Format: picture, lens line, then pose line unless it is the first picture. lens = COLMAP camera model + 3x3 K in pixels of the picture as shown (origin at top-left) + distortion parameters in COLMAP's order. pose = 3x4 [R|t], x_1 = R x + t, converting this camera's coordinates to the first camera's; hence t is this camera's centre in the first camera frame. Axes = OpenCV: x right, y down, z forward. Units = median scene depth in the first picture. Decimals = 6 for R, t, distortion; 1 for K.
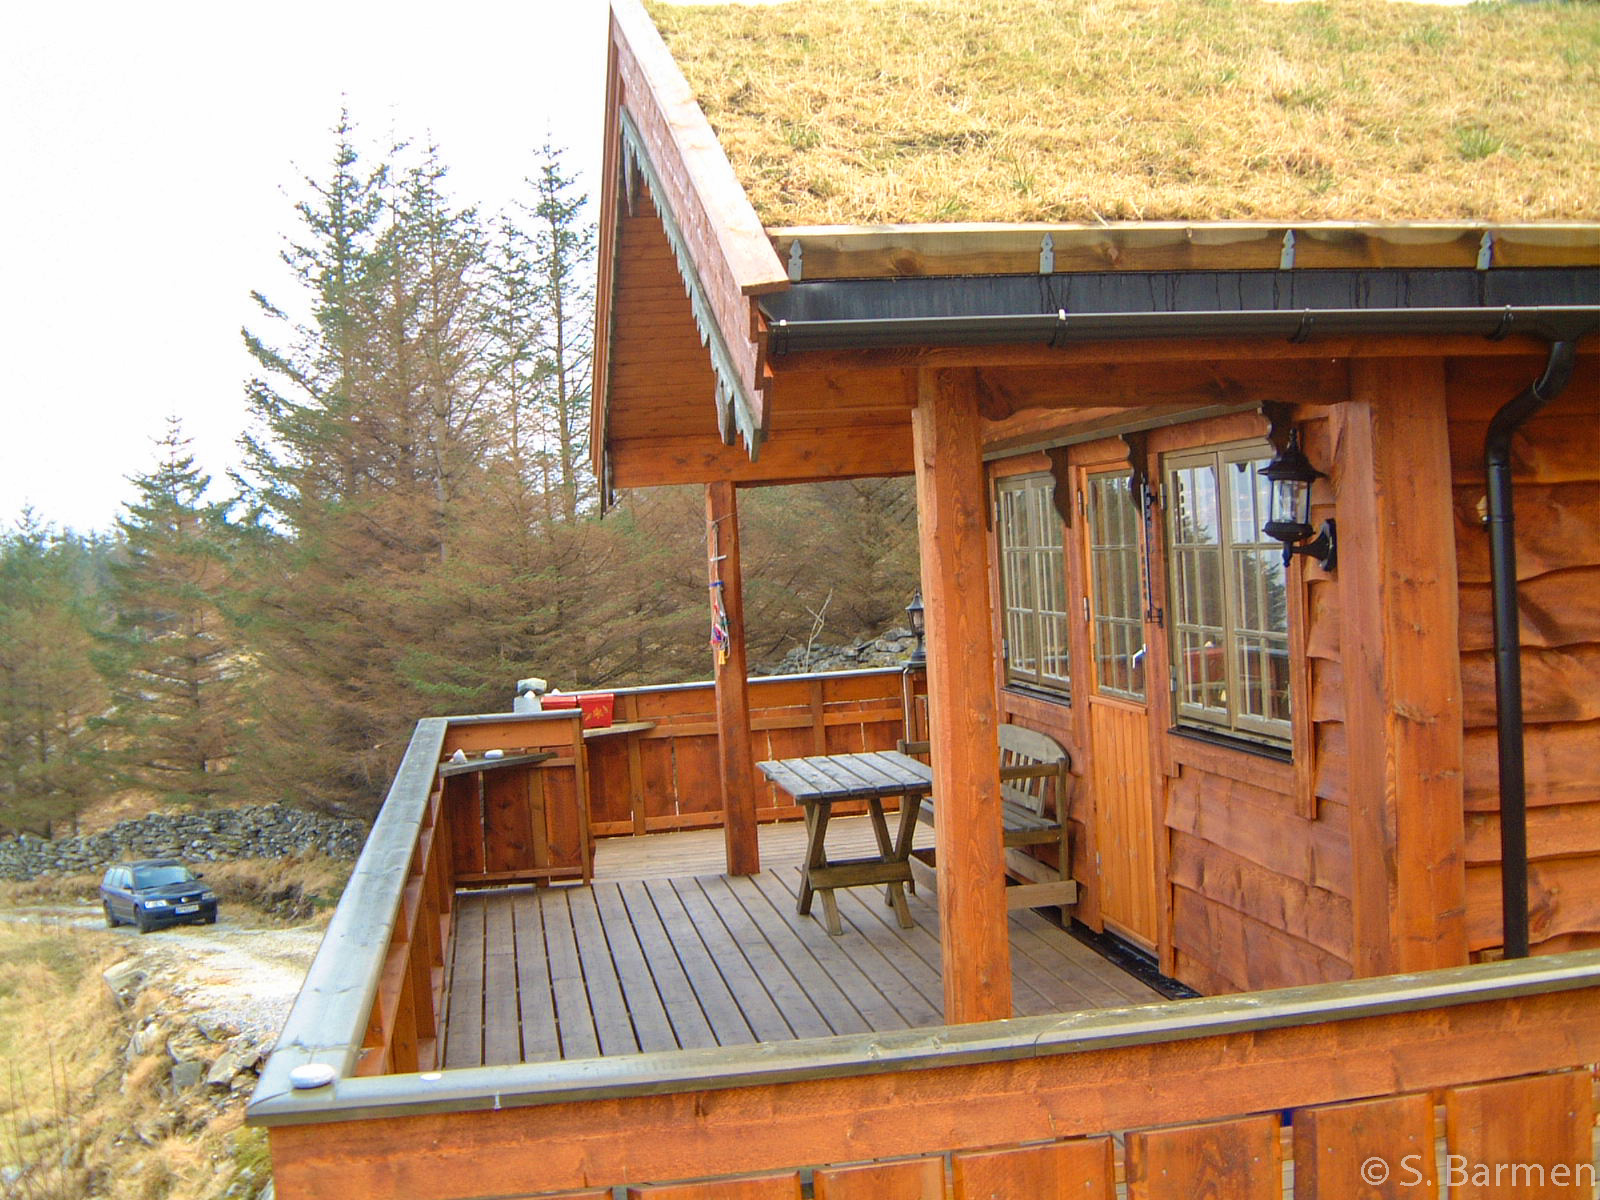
lens RADIAL K [[1920.8, 0, 800.0], [0, 1920.8, 600.0], [0, 0, 1]] dist [-0.225660, 0.026801]
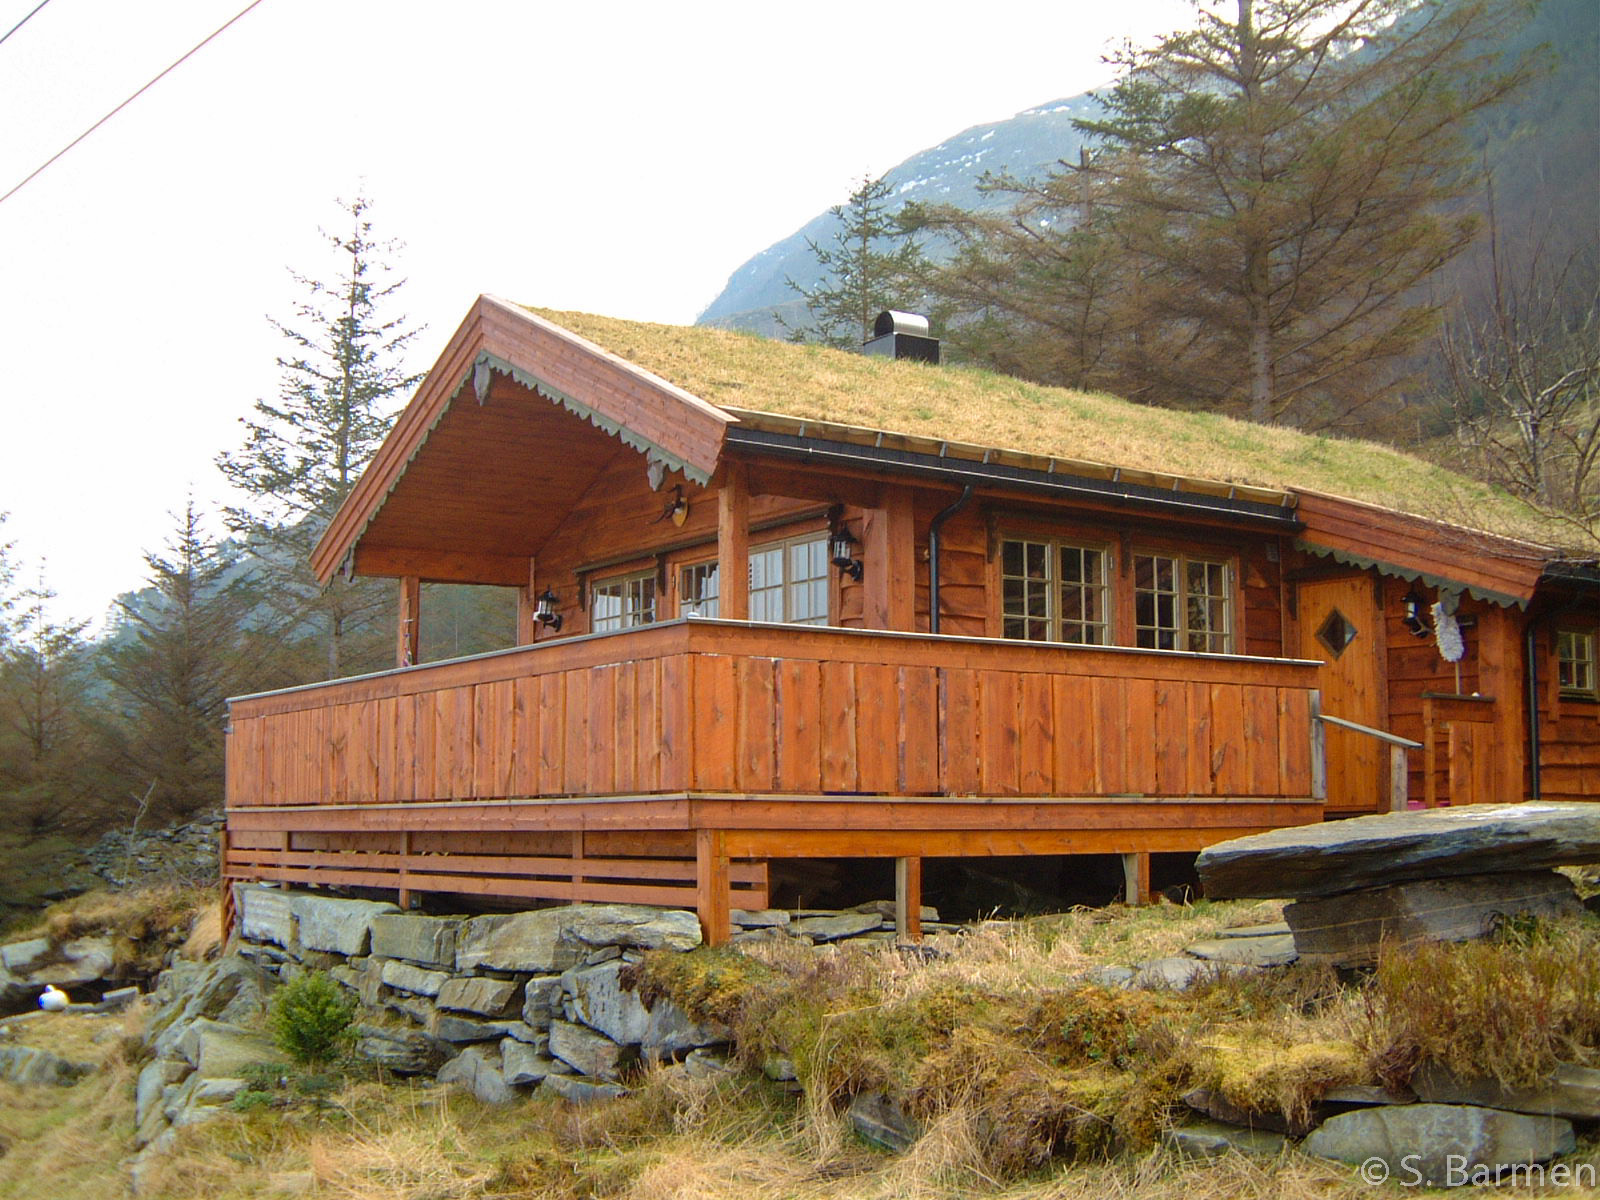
lens RADIAL K [[1920.8, 0, 800.0], [0, 1920.8, 600.0], [0, 0, 1]] dist [-0.225660, 0.026801]
pose [[0.901734, 0.100678, 0.420403, -0.856497], [-0.034518, 0.986166, -0.162128, 0.430854], [-0.430910, 0.131685, 0.892735, -1.209622]]
